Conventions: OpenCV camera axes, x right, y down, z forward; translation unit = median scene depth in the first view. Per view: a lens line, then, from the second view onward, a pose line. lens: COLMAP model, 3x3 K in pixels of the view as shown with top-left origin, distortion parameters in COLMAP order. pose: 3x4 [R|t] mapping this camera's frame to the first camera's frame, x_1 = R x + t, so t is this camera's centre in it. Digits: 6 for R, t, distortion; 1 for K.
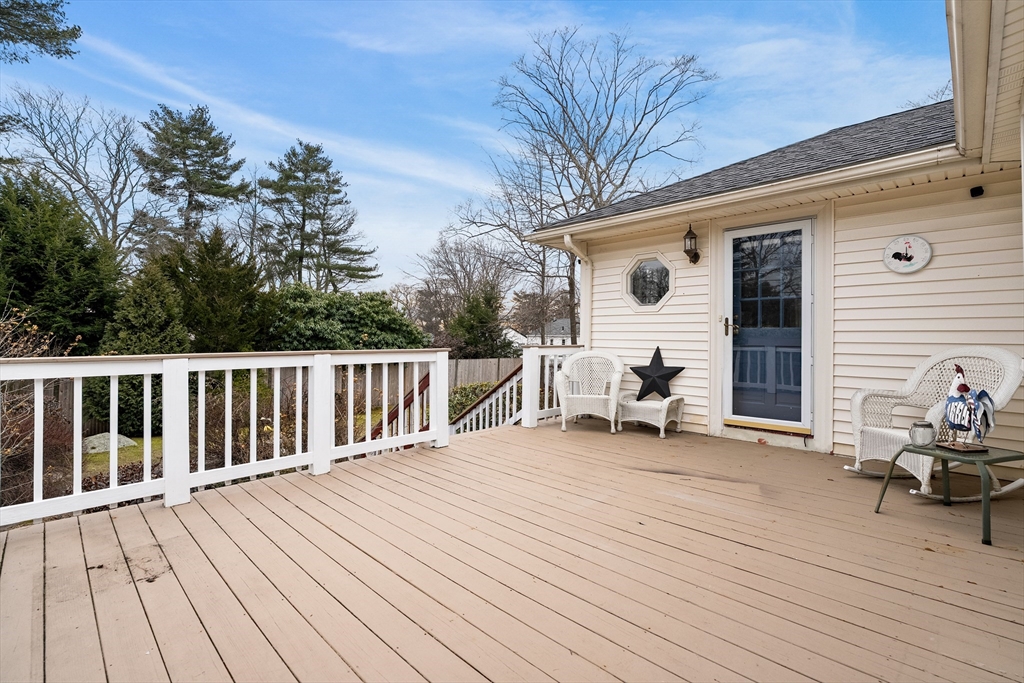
lens RADIAL K [[470.8, 0, 512.0], [0, 470.8, 341.5], [0, 0, 1]] dist [-0.001515, -0.000600]
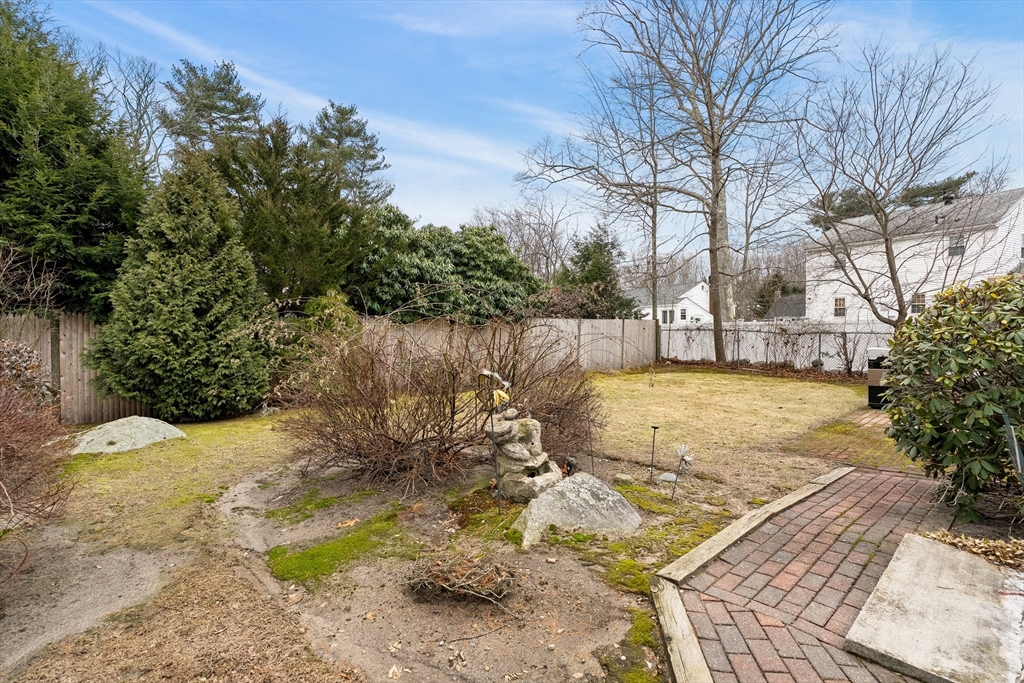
lens RADIAL K [[480.5, 0, 512.0], [0, 480.5, 341.5], [0, 0, 1]] dist [0.004091, 0.001019]
pose [[0.998306, -0.018828, -0.055057, -0.113645], [0.020646, 0.999254, 0.032637, 0.028708], [0.054402, -0.033719, 0.997950, 0.136707]]
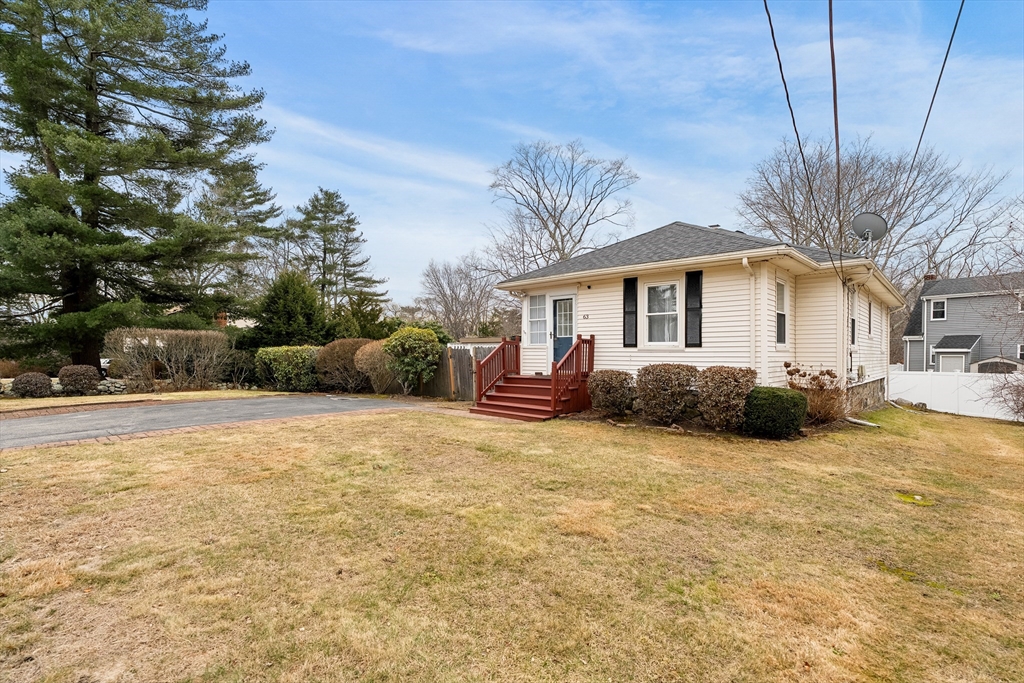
lens RADIAL K [[480.5, 0, 512.0], [0, 480.5, 341.5], [0, 0, 1]] dist [0.004091, 0.001019]
pose [[0.998980, -0.006836, 0.044628, -0.040858], [0.008267, 0.999455, -0.031952, 0.018405], [-0.044385, 0.032288, 0.998493, -0.466499]]
